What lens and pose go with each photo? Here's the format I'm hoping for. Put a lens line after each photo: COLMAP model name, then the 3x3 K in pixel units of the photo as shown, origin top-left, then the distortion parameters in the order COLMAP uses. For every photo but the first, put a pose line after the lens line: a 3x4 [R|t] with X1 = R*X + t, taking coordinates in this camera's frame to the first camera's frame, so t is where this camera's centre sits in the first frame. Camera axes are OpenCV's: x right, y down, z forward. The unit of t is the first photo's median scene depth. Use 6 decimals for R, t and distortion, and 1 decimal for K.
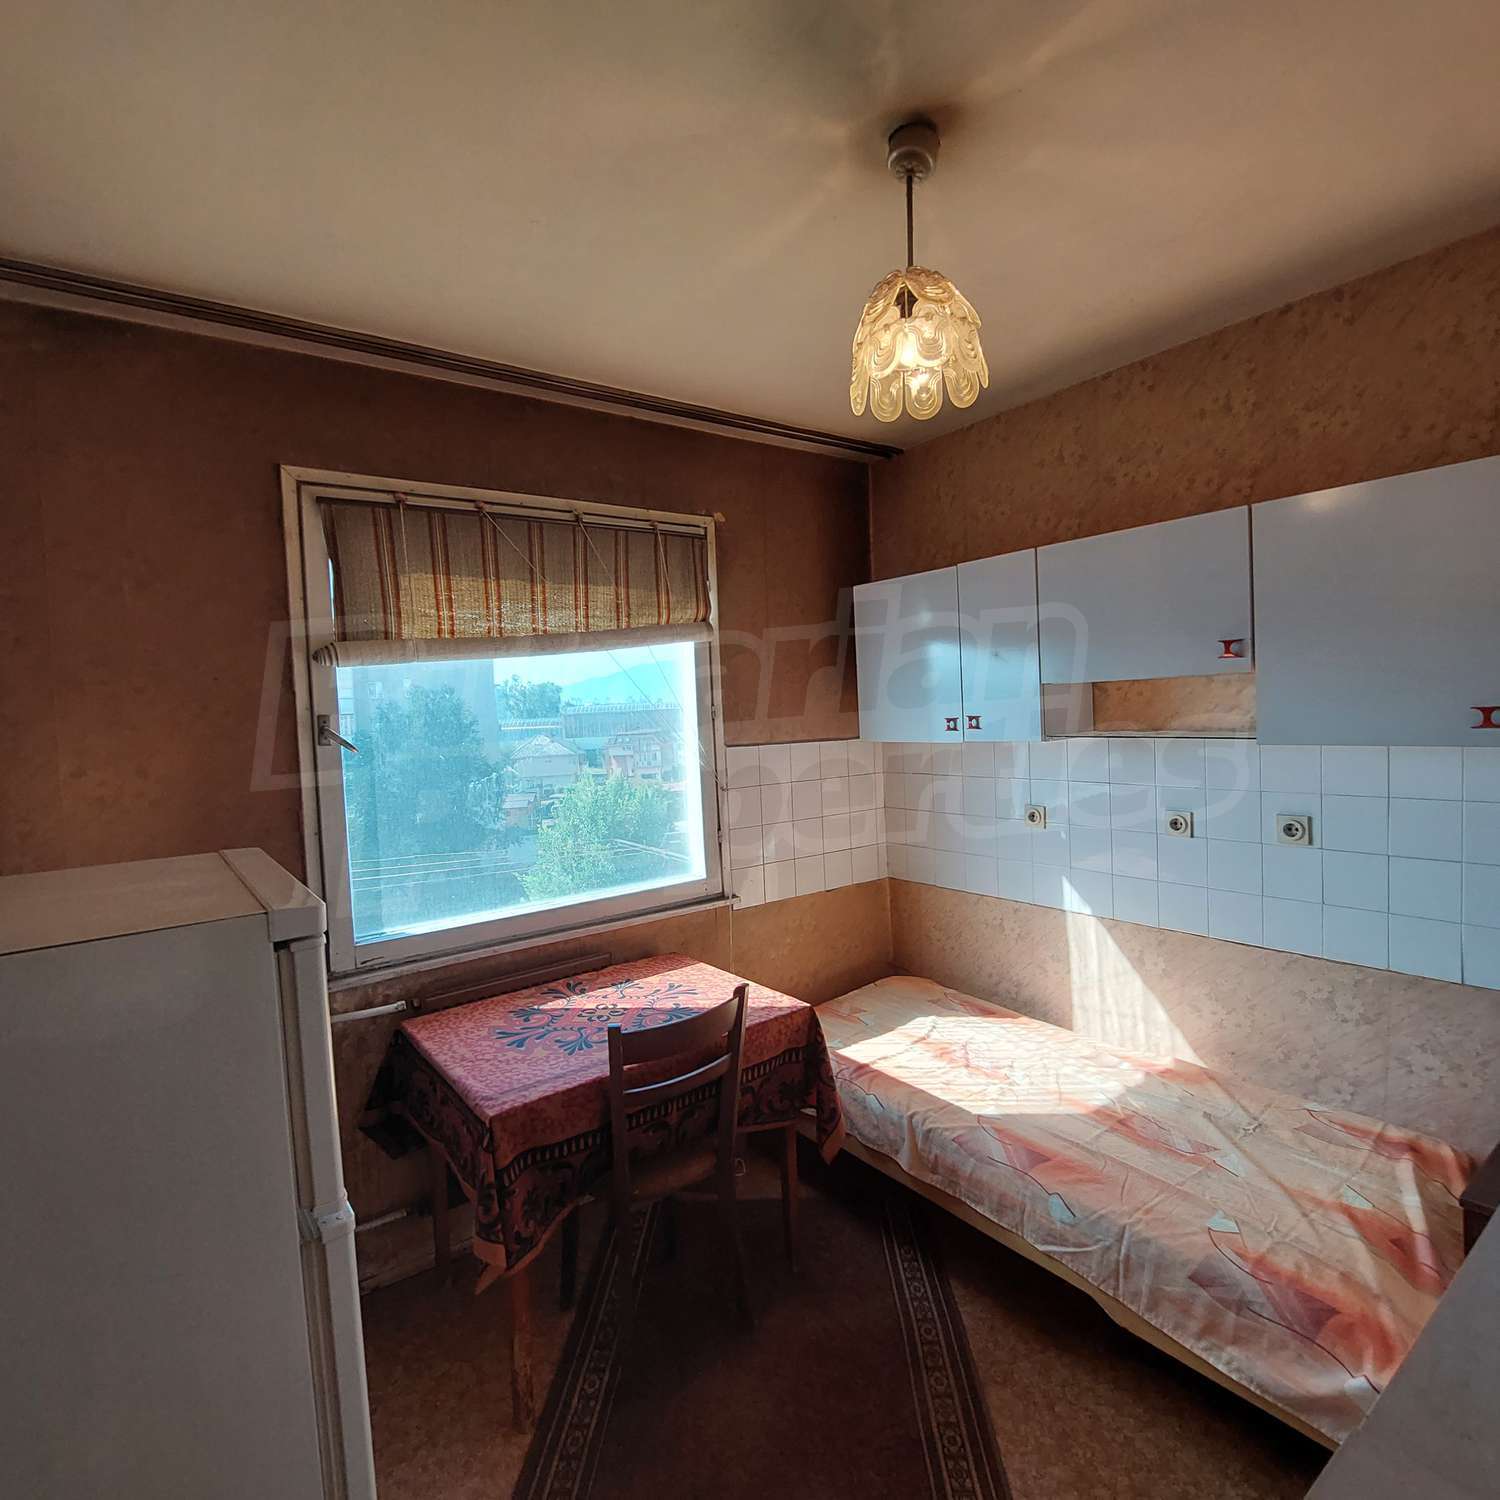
lens RADIAL K [[810.1, 0, 745.6], [0, 810.1, 747.6], [0, 0, 1]] dist [-0.013737, -0.007354]
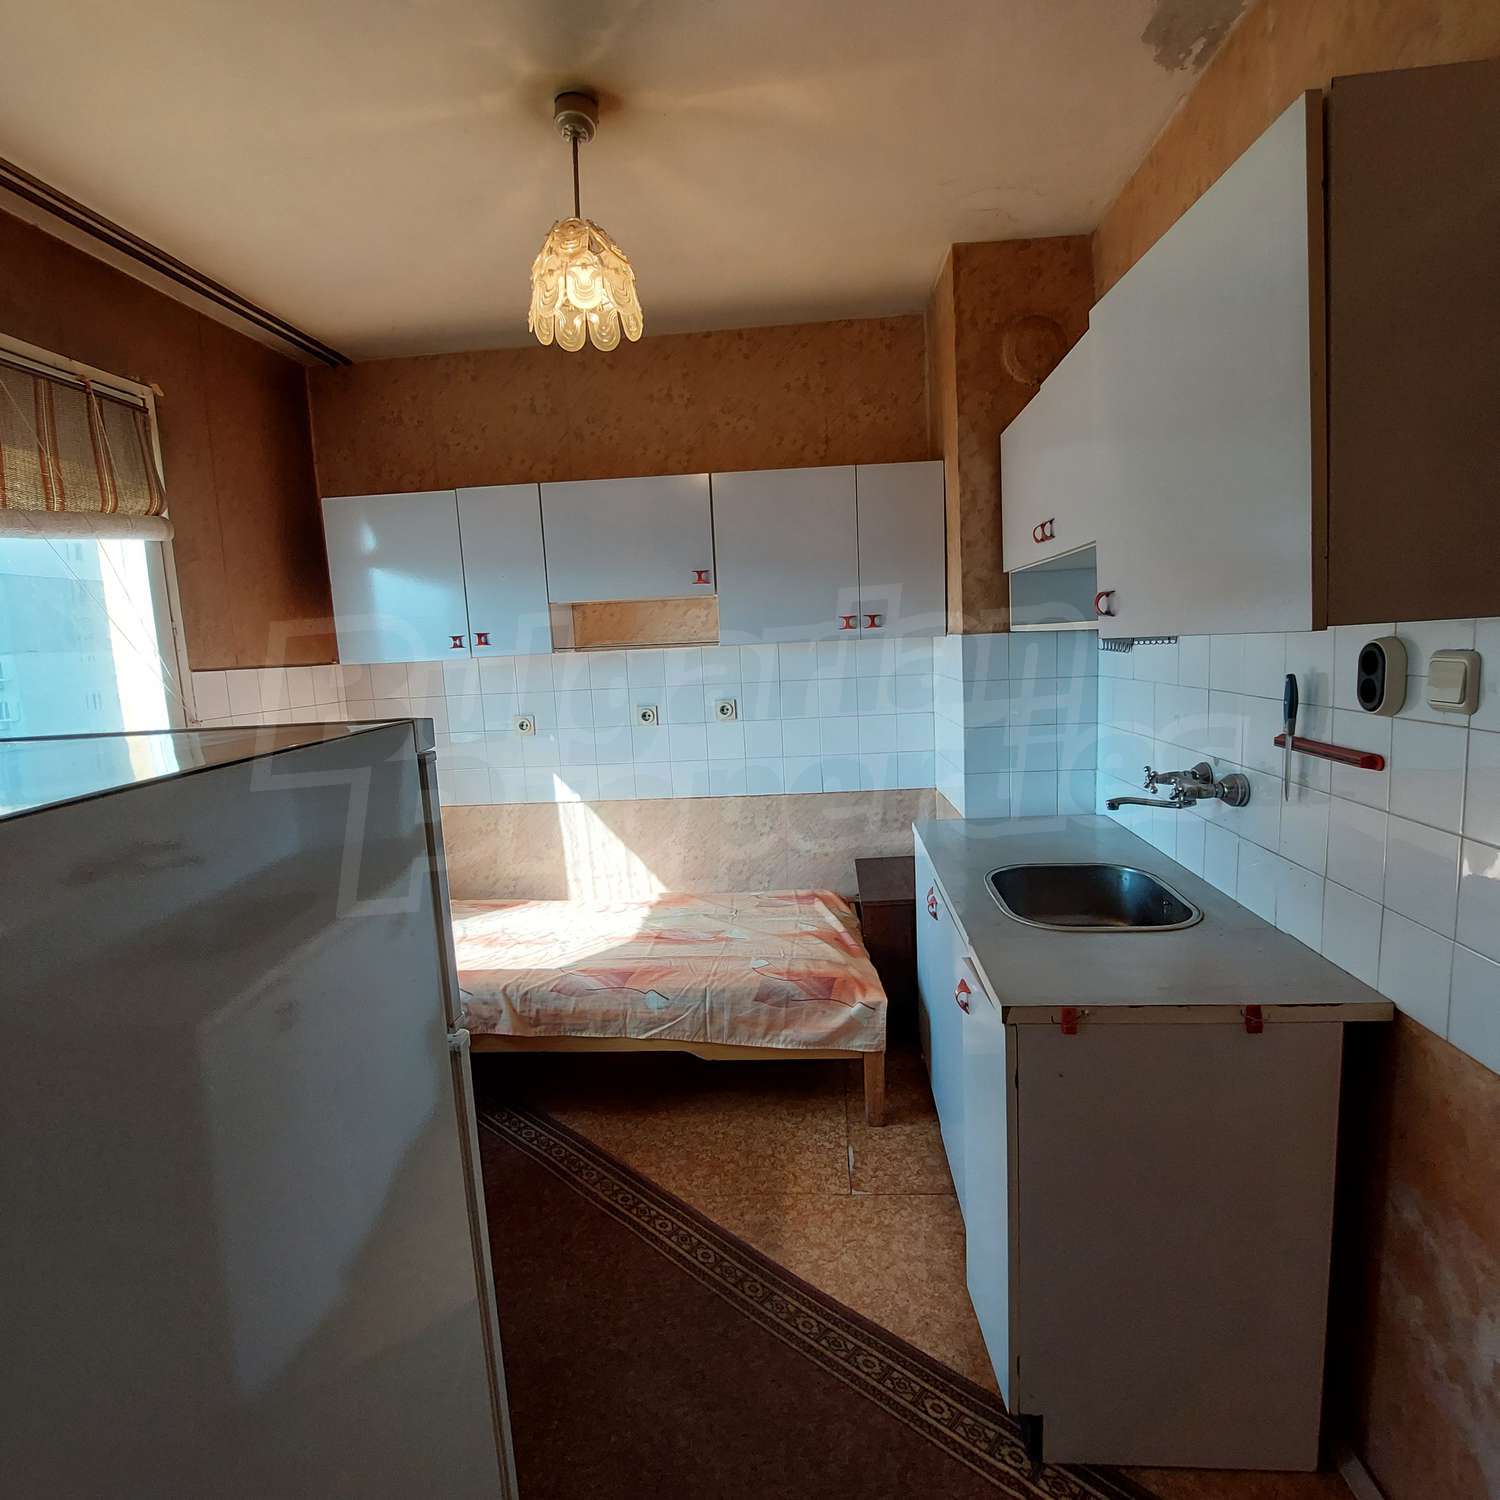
lens RADIAL K [[810.1, 0, 745.6], [0, 810.1, 747.6], [0, 0, 1]] dist [-0.013737, -0.007354]
pose [[0.650741, -0.088091, 0.754172, -0.386269], [0.054619, 0.996105, 0.069222, 0.069990], [-0.757333, -0.003854, 0.653018, 0.029967]]
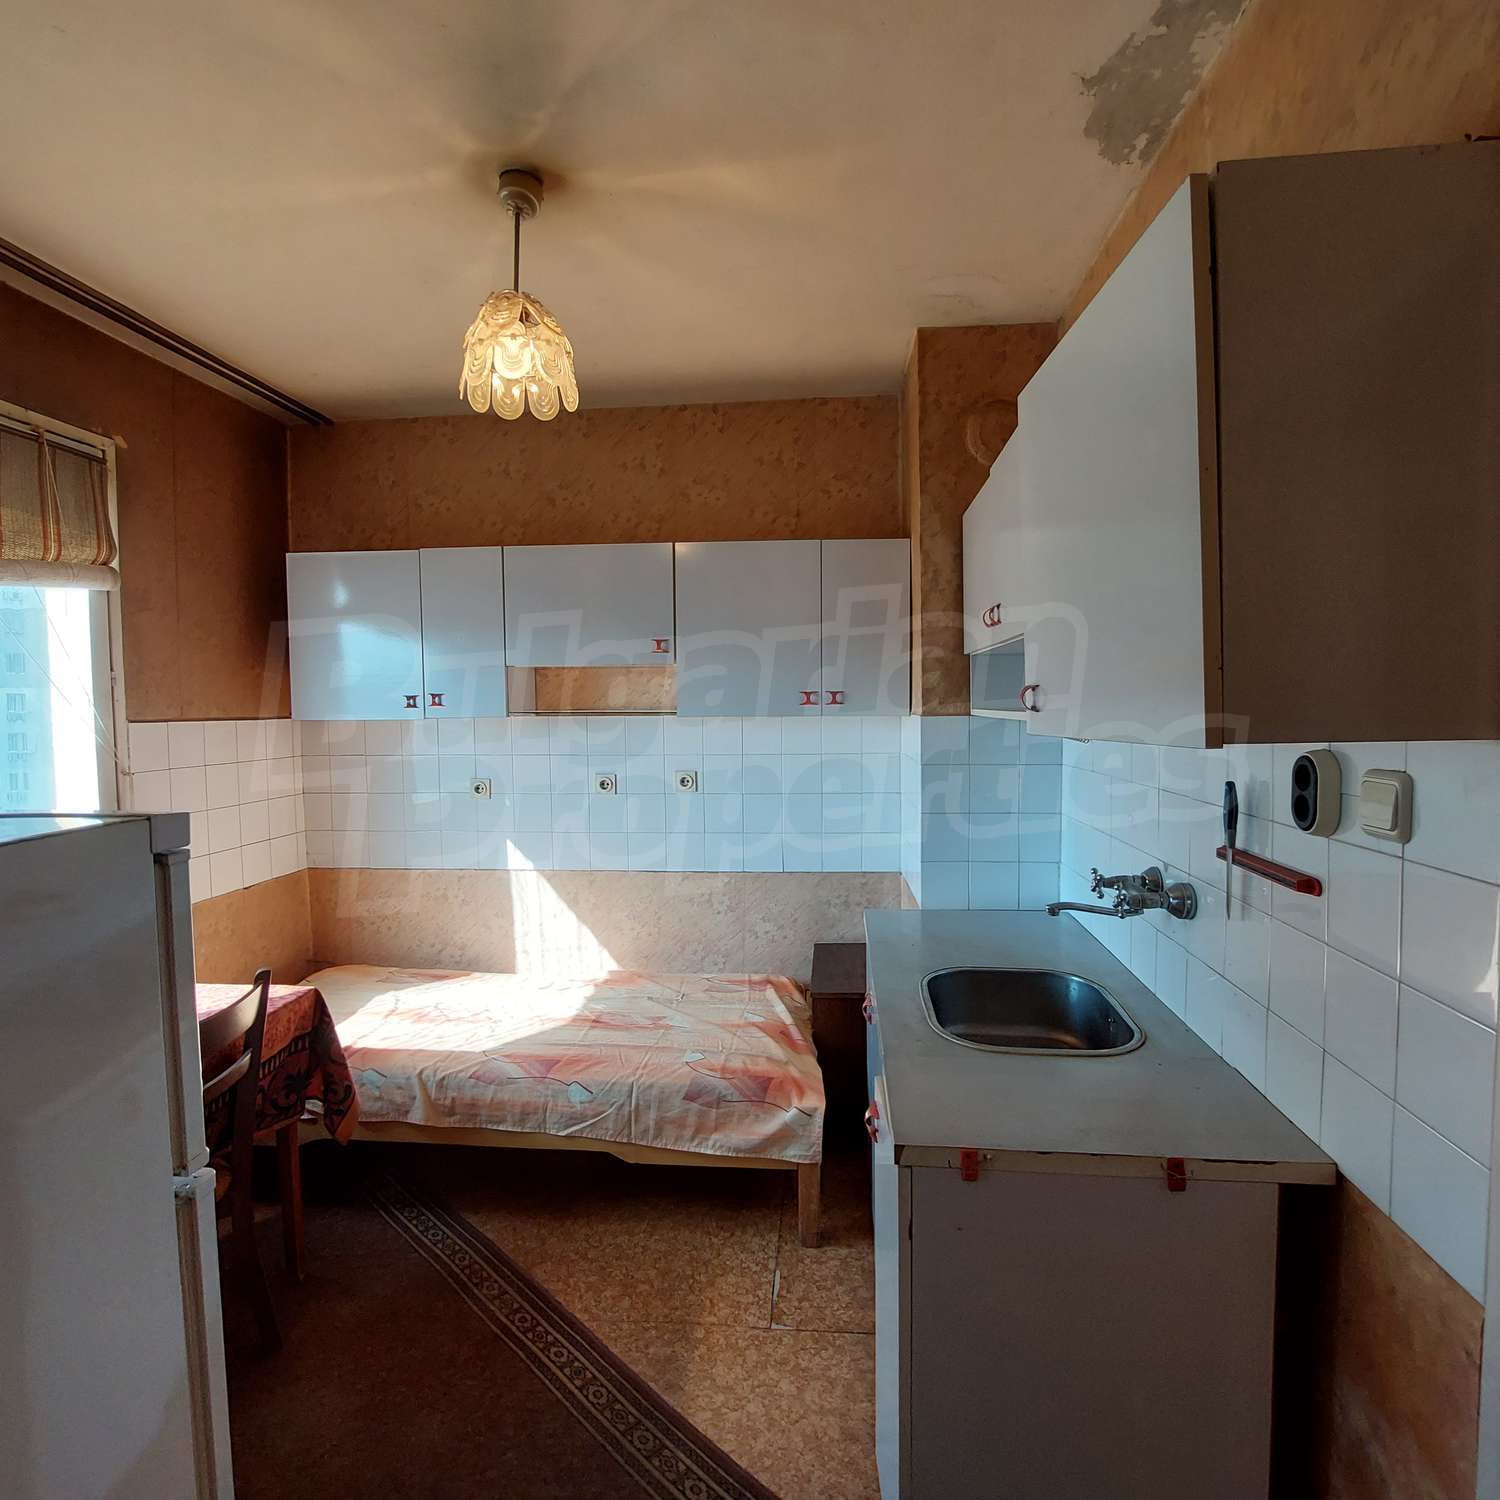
lens RADIAL K [[811.1, 0, 749.1], [0, 811.1, 739.6], [0, 0, 1]] dist [-0.008439, -0.013936]
pose [[0.661556, 0.001843, 0.749894, -0.294574], [0.014792, 0.999770, -0.015507, 0.052486], [-0.749750, 0.021352, 0.661377, -0.009568]]
